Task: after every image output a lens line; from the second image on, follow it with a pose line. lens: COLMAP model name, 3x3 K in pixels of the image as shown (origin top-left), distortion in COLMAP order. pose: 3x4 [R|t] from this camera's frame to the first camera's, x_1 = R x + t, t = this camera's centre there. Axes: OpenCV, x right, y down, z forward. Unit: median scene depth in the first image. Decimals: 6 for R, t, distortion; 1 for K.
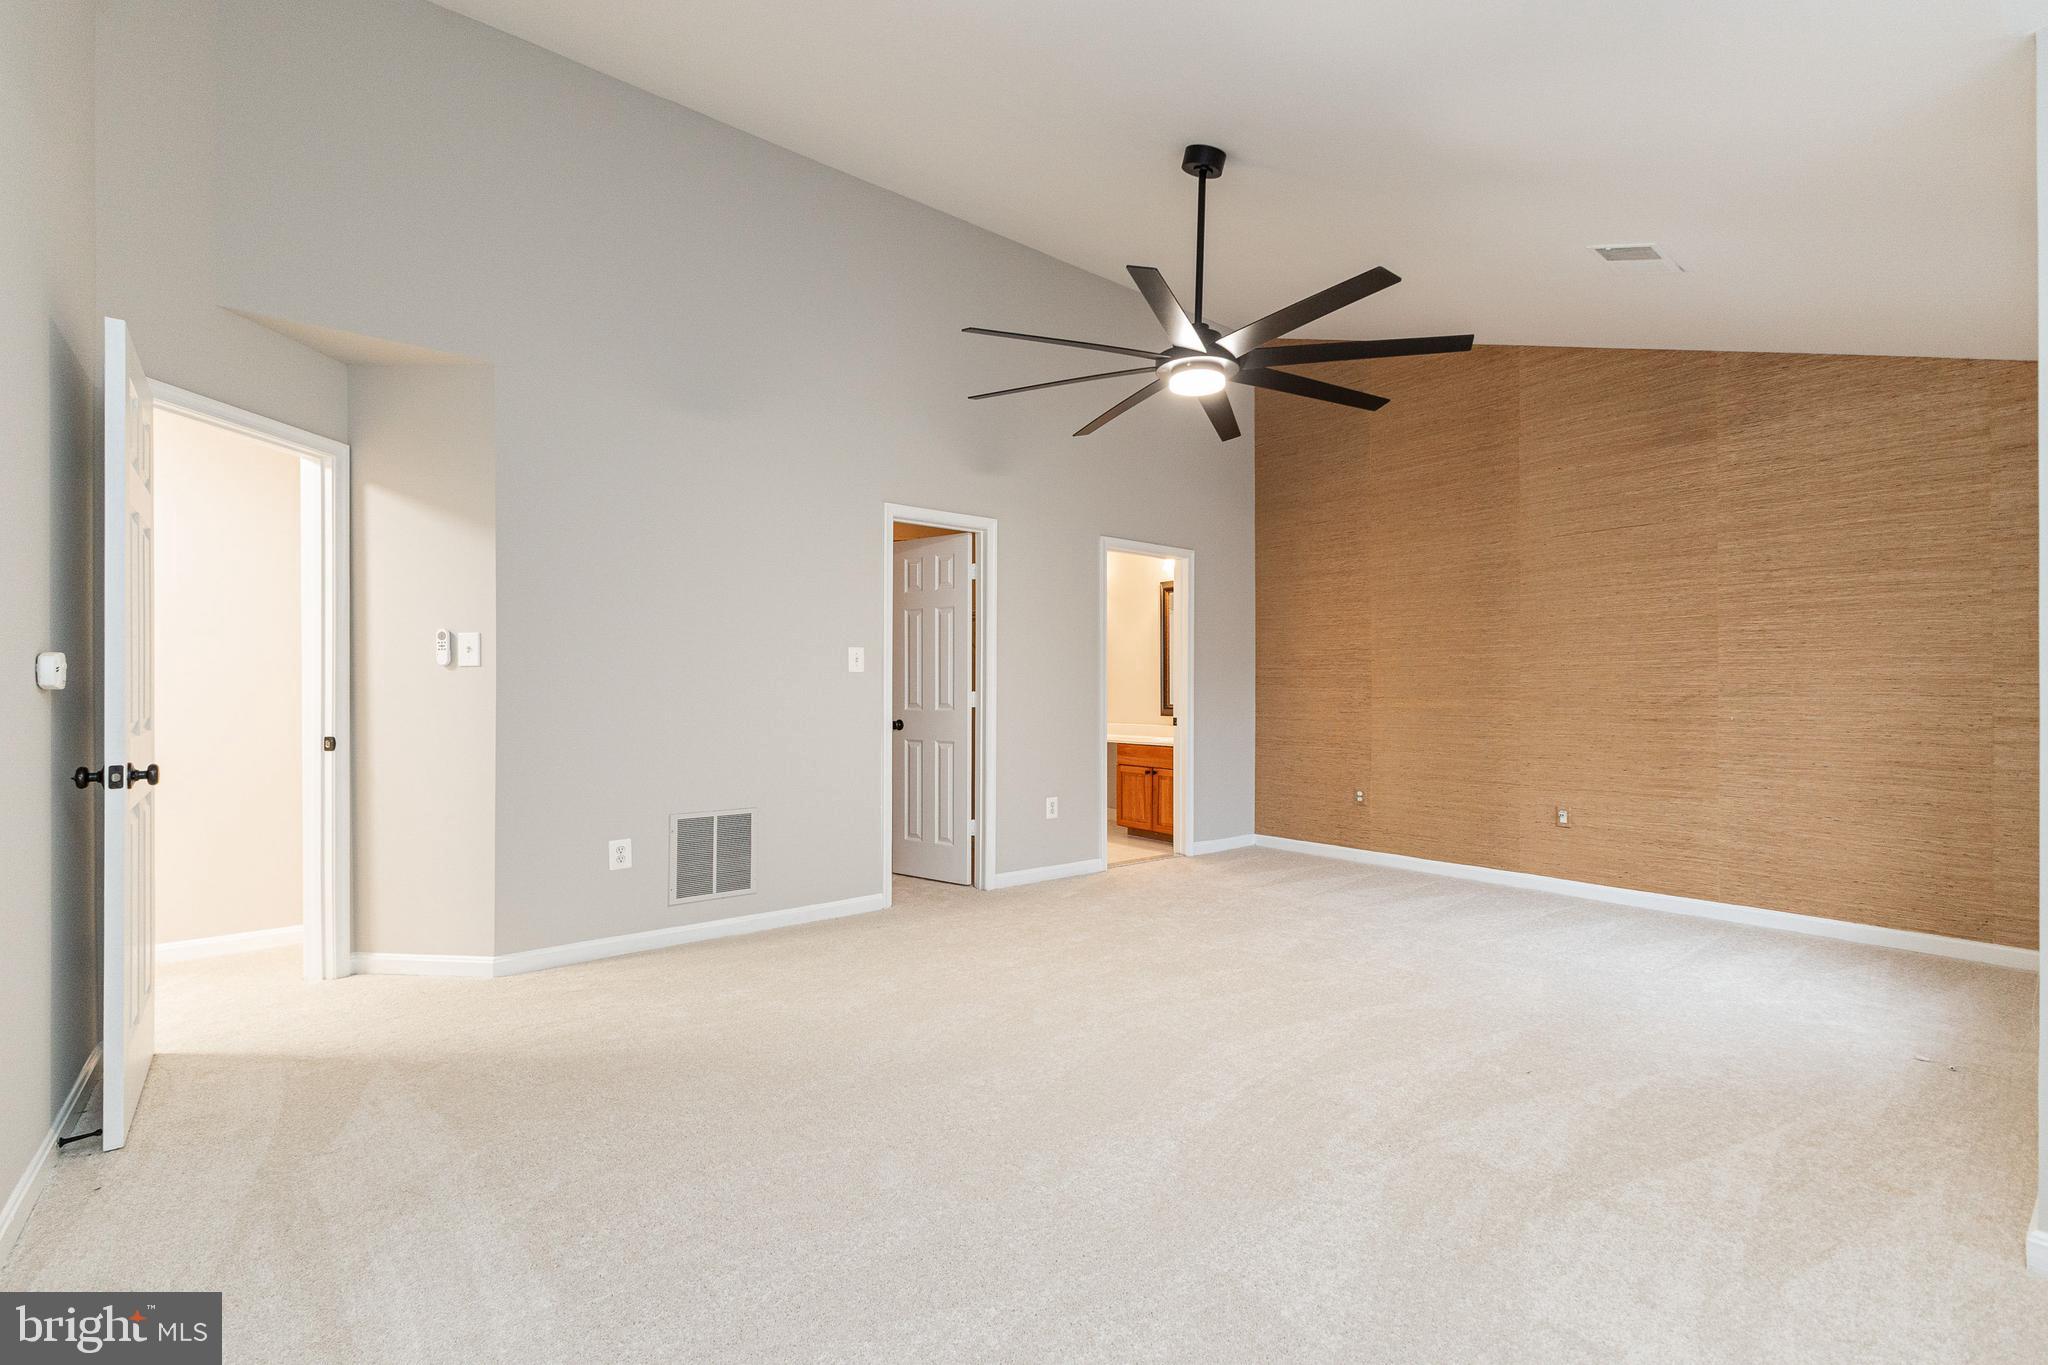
lens RADIAL K [[912.9, 0, 1022.4], [0, 912.9, 683.8], [0, 0, 1]] dist [0.002517, -0.001236]
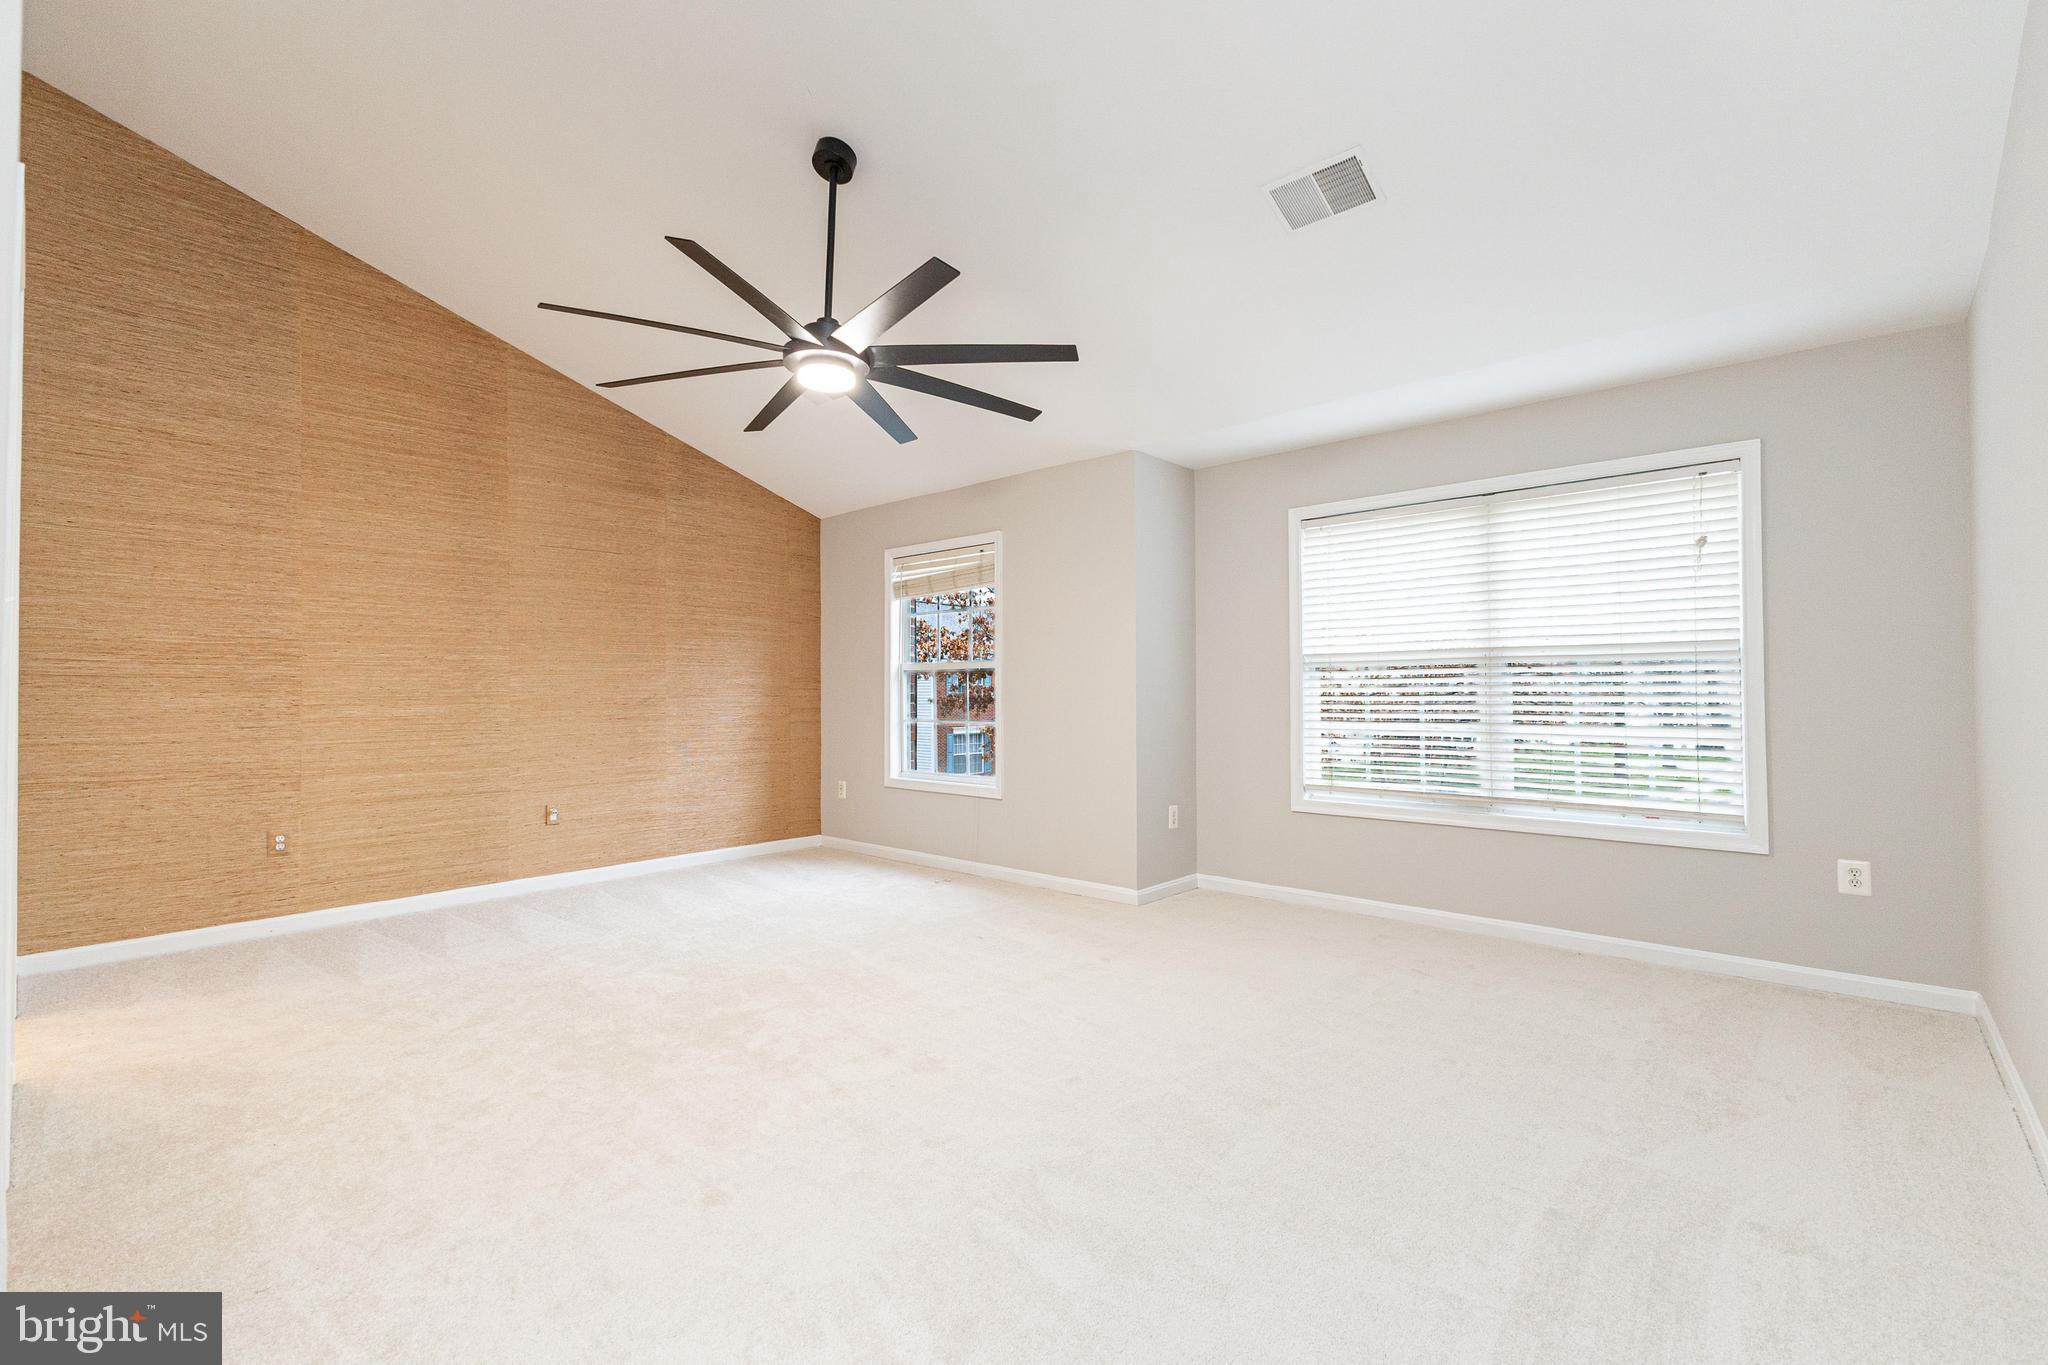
lens RADIAL K [[912.9, 0, 1025.3], [0, 912.9, 672.8], [0, 0, 1]] dist [0.002517, -0.001236]
pose [[-0.198160, 0.020990, 0.979945, -0.594321], [-0.000684, 0.999767, -0.021553, 0.005640], [-0.980169, -0.004941, -0.198100, 0.738824]]
